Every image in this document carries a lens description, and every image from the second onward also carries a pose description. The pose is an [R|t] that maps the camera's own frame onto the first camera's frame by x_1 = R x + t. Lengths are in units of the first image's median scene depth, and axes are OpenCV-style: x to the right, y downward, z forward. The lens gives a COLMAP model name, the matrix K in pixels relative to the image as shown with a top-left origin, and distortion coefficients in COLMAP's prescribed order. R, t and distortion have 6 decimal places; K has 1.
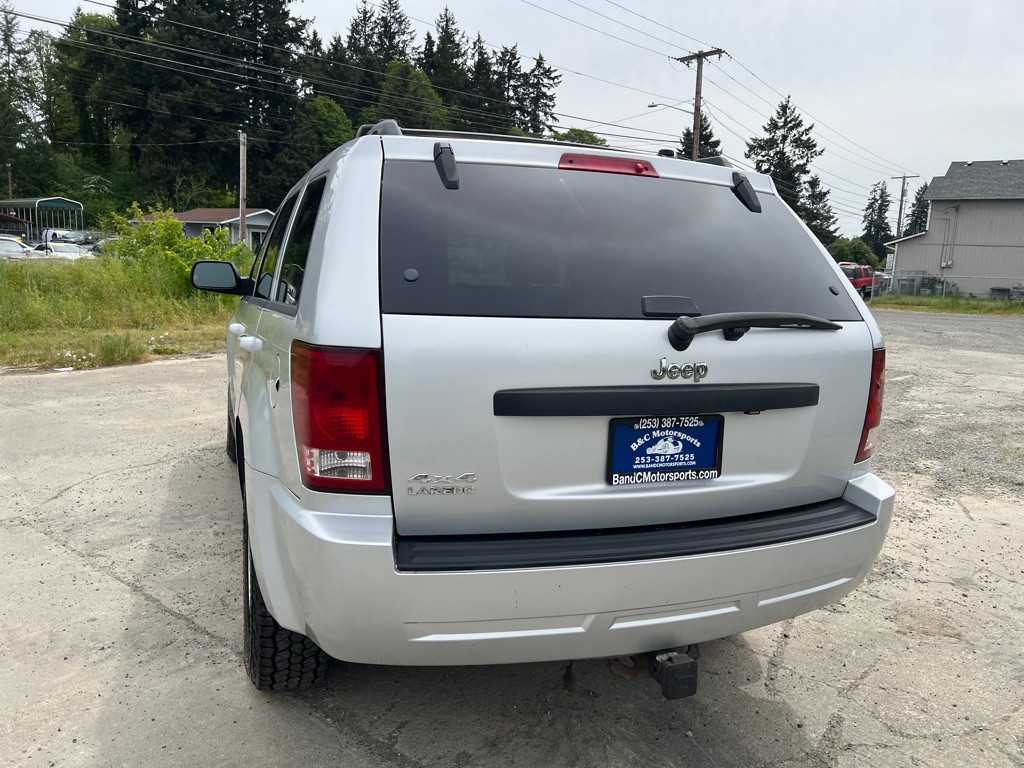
lens RADIAL K [[769.0, 0, 521.5], [0, 769.0, 377.9], [0, 0, 1]] dist [0.049165, -0.056130]
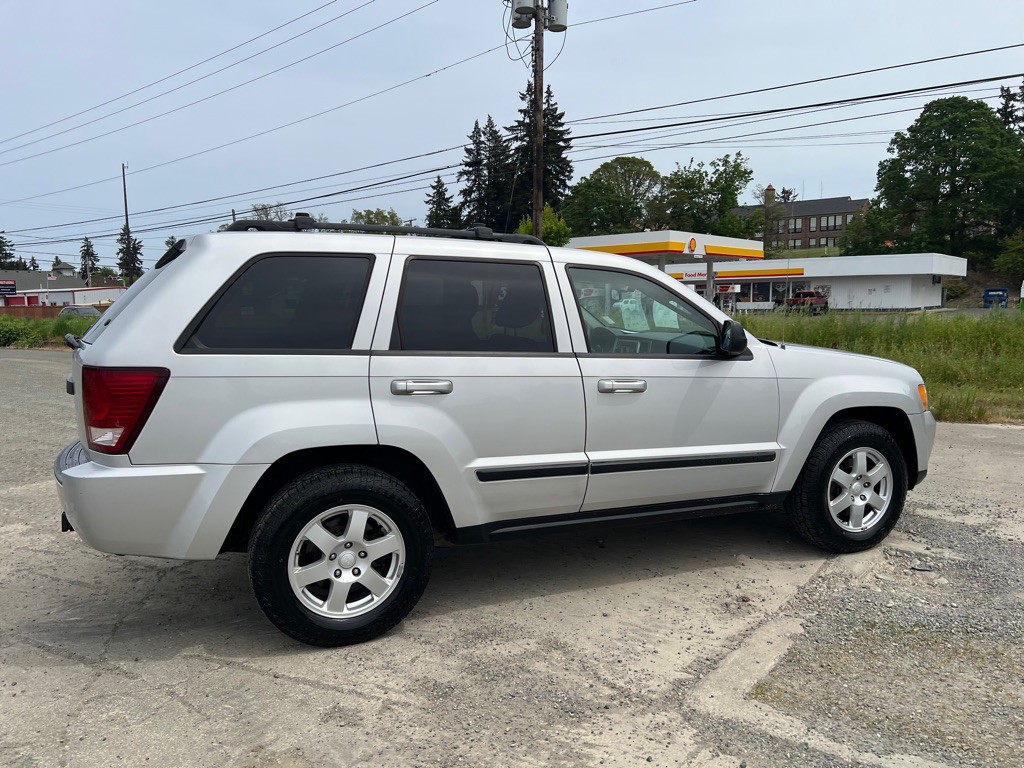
lens RADIAL K [[769.0, 0, 521.6], [0, 769.0, 393.5], [0, 0, 1]] dist [0.049165, -0.056130]
pose [[0.029873, 0.076263, -0.996640, 0.774304], [-0.139216, 0.987684, 0.071405, -0.081062], [0.989811, 0.136615, 0.040122, 0.722205]]
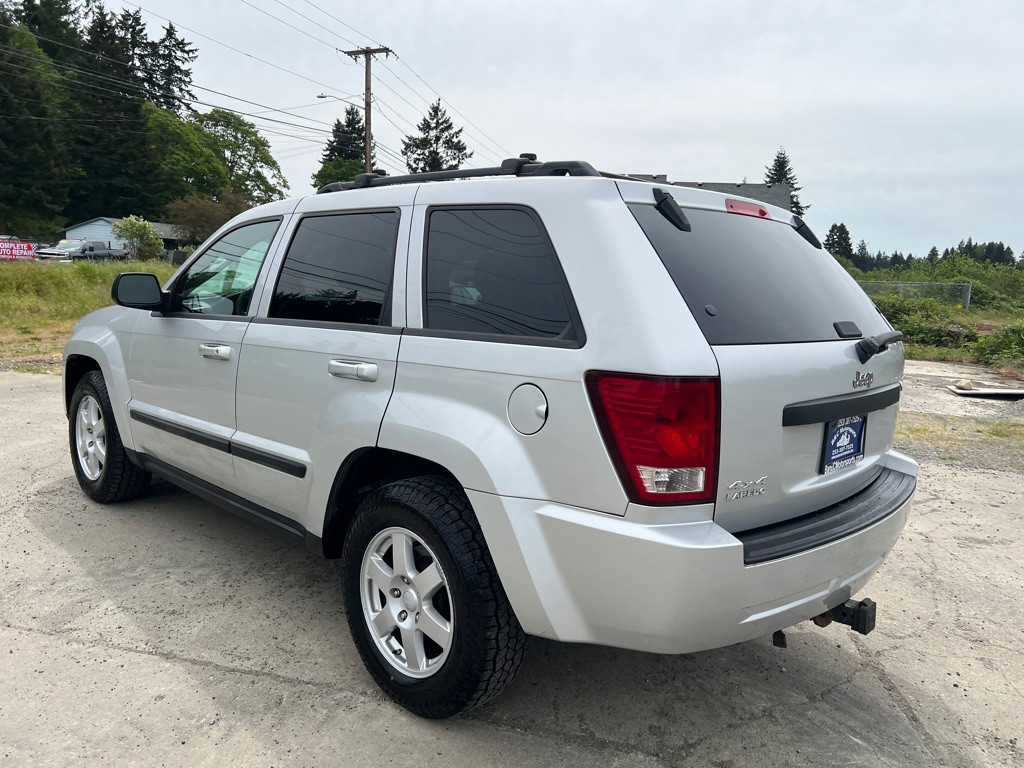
lens RADIAL K [[769.0, 0, 519.6], [0, 769.0, 377.4], [0, 0, 1]] dist [0.049165, -0.056130]
pose [[0.906388, -0.054426, 0.418926, -0.302186], [0.050628, 0.998514, 0.020186, -0.024184], [-0.419402, 0.002913, 0.907796, 0.024776]]
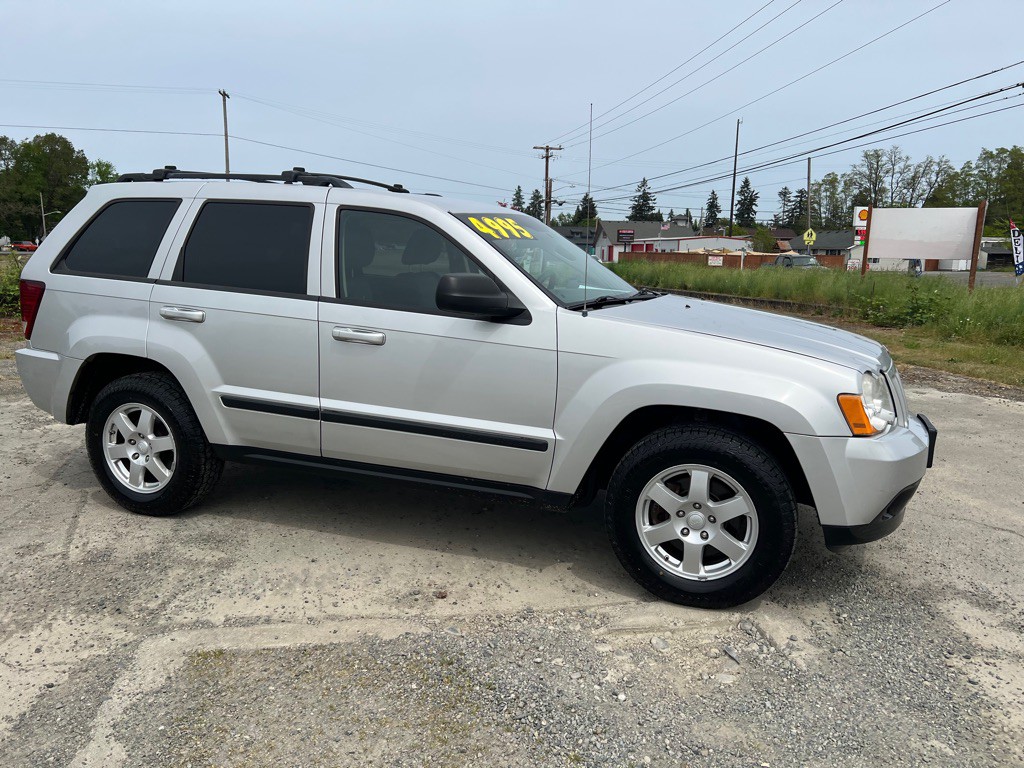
lens RADIAL K [[769.0, 0, 519.0], [0, 769.0, 383.9], [0, 0, 1]] dist [0.049165, -0.056130]
pose [[-0.657938, 0.074406, -0.749387, 0.487279], [-0.161267, 0.958102, 0.236715, -0.192526], [0.735602, 0.276595, -0.618372, 1.375810]]
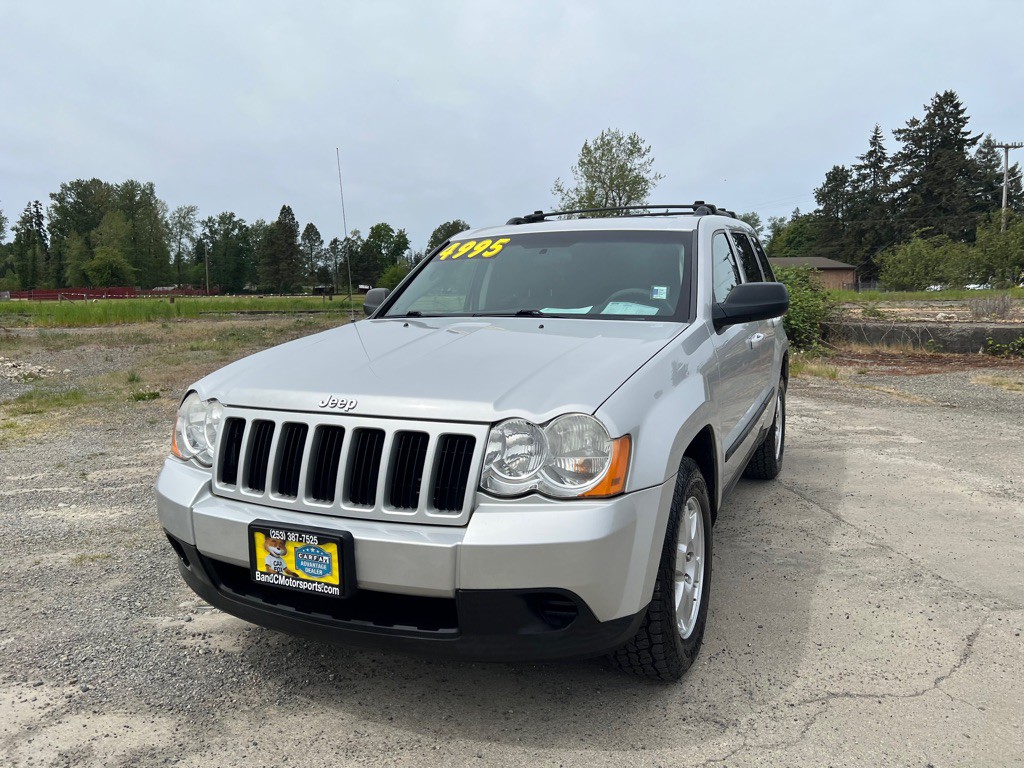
lens RADIAL K [[769.0, 0, 522.1], [0, 769.0, 380.1], [0, 0, 1]] dist [0.049165, -0.056130]
pose [[-0.699439, -0.125110, 0.703657, -0.648174], [0.091447, 0.960799, 0.261729, -0.231992], [-0.708818, 0.247411, -0.660580, 1.396650]]
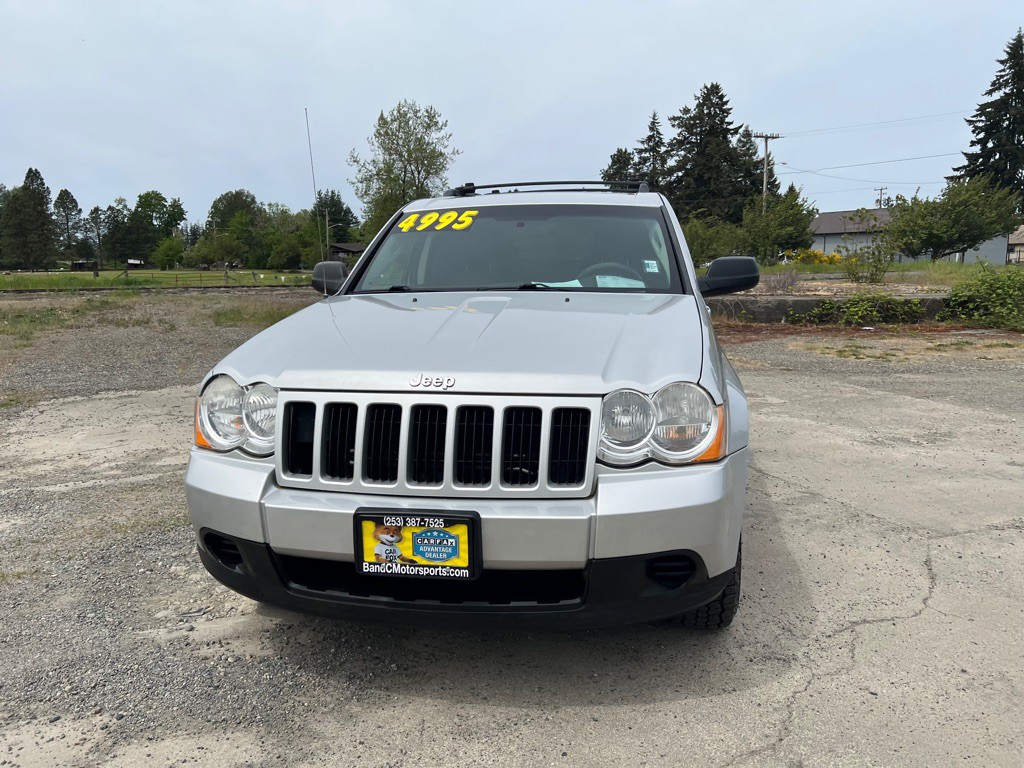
lens RADIAL K [[769.0, 0, 522.2], [0, 769.0, 389.5], [0, 0, 1]] dist [0.049165, -0.056130]
pose [[-0.859576, -0.122928, 0.496001, -0.514327], [0.049682, 0.945932, 0.320537, -0.241905], [-0.508587, 0.300168, -0.806994, 1.501403]]
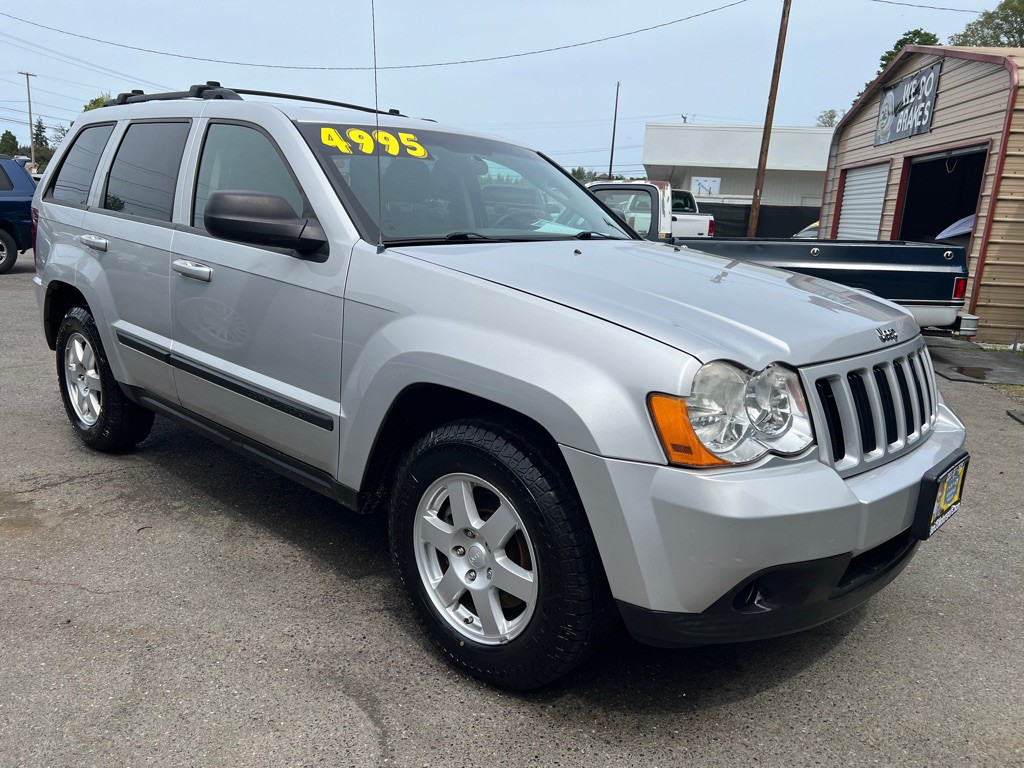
lens RADIAL K [[769.0, 0, 506.0], [0, 769.0, 392.1], [0, 0, 1]] dist [0.049165, -0.056130]
pose [[-0.898721, 0.022685, -0.437934, 0.117093], [-0.142255, 0.929572, 0.340087, -0.195936], [0.414806, 0.367941, -0.832199, 1.455979]]
